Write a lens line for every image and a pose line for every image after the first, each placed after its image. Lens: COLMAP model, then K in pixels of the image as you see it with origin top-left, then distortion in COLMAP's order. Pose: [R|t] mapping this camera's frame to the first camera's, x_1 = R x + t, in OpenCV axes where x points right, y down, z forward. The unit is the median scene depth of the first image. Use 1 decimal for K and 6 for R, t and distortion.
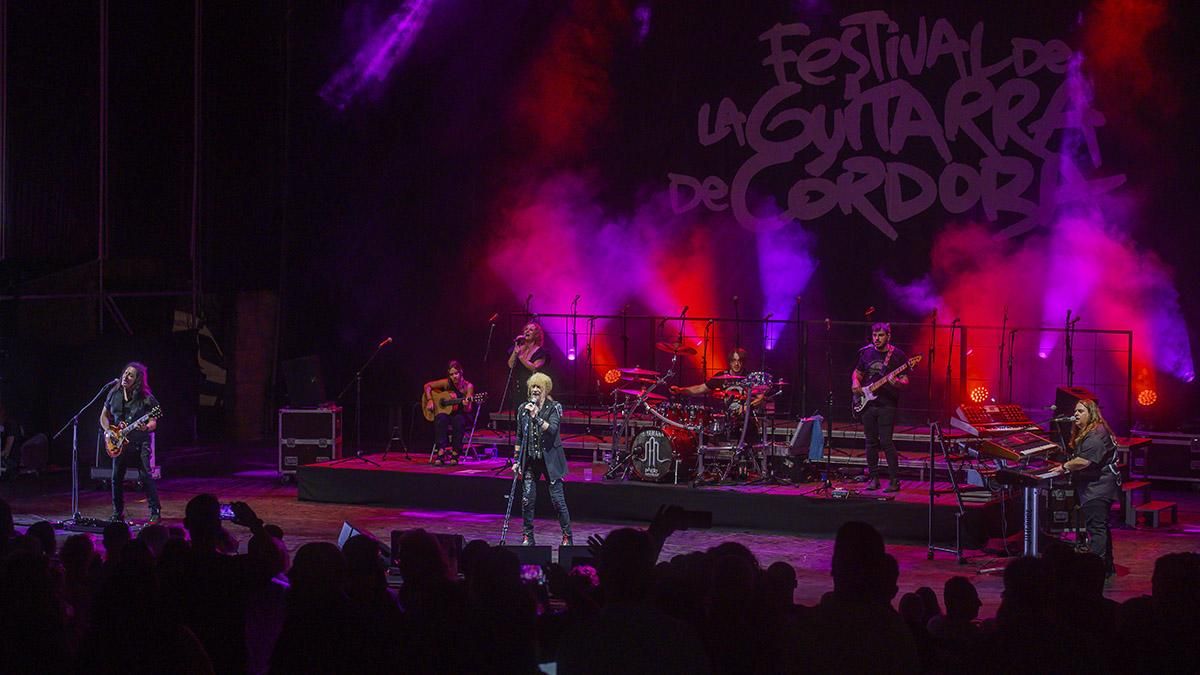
lens RADIAL K [[2956.2, 0, 605.9], [0, 2956.2, 334.7], [0, 0, 1]] dist [-0.041851, 0.000000]
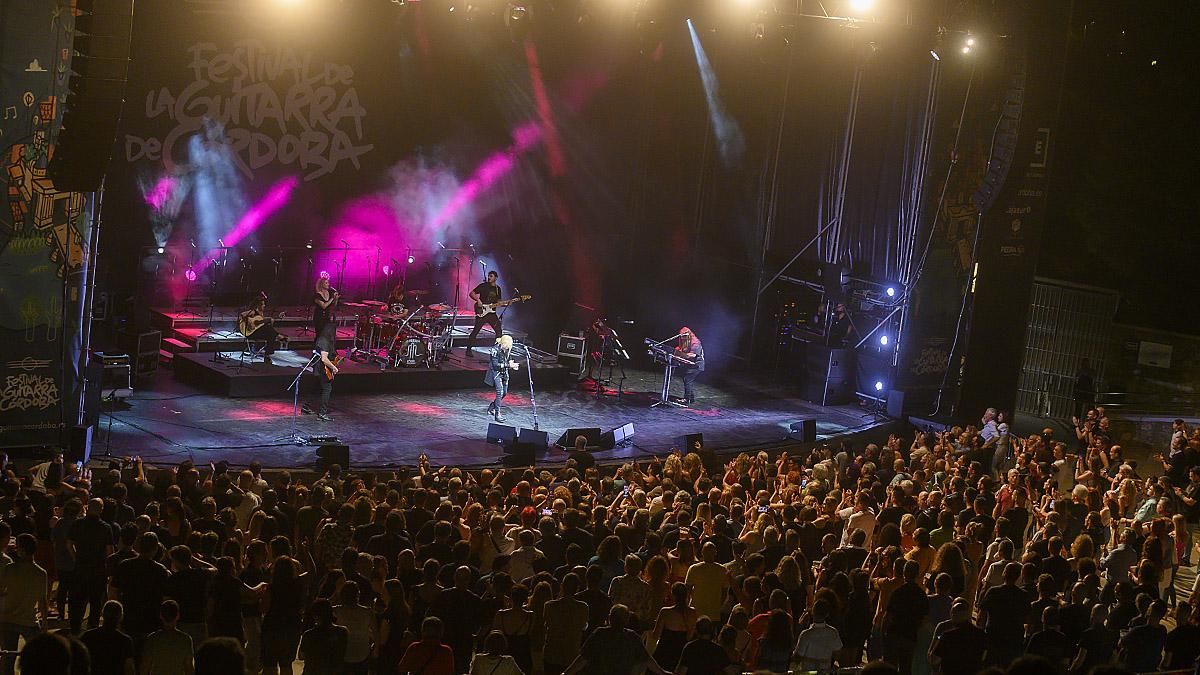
lens RADIAL K [[2956.2, 0, 601.6], [0, 2956.2, 338.0], [0, 0, 1]] dist [-0.041851, 0.000000]
pose [[0.410937, -0.101274, 0.906021, -1.305974], [-0.082523, 0.985599, 0.147599, -0.202316], [-0.907921, -0.135422, 0.396662, 0.168366]]
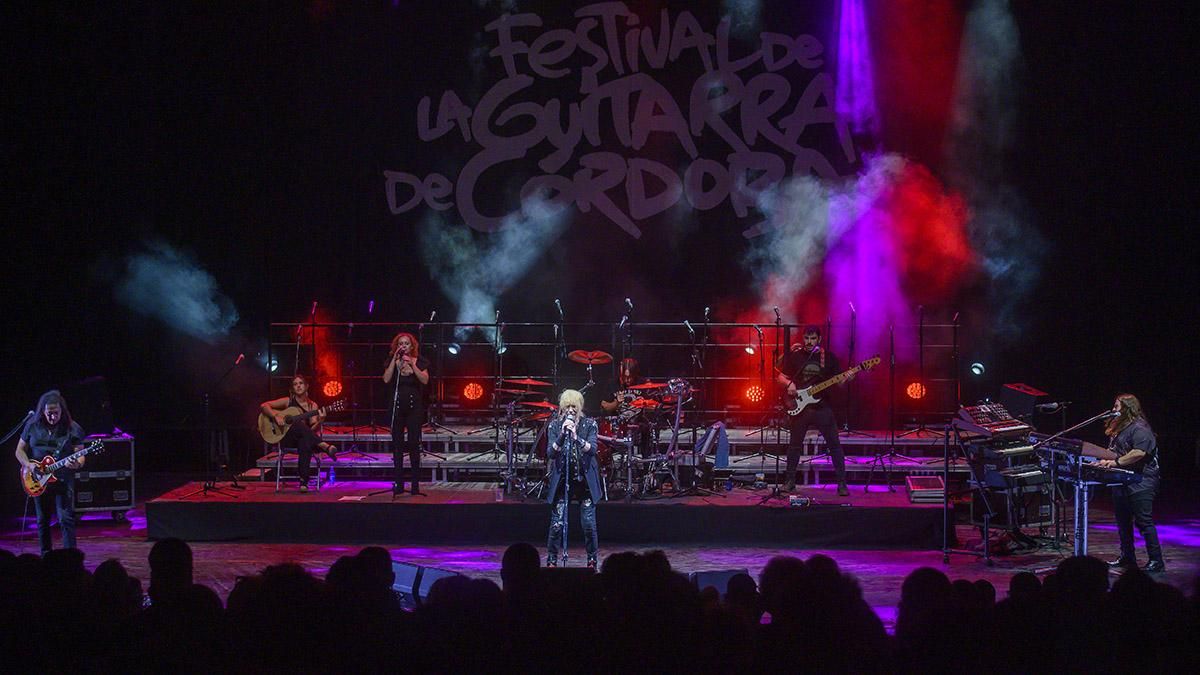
lens RADIAL K [[2956.2, 0, 594.7], [0, 2956.2, 337.0], [0, 0, 1]] dist [-0.041851, 0.000000]
pose [[0.927430, -0.024816, 0.373172, -0.279318], [0.022982, 0.999692, 0.009363, -0.008952], [-0.373290, -0.000107, 0.927715, 0.102848]]
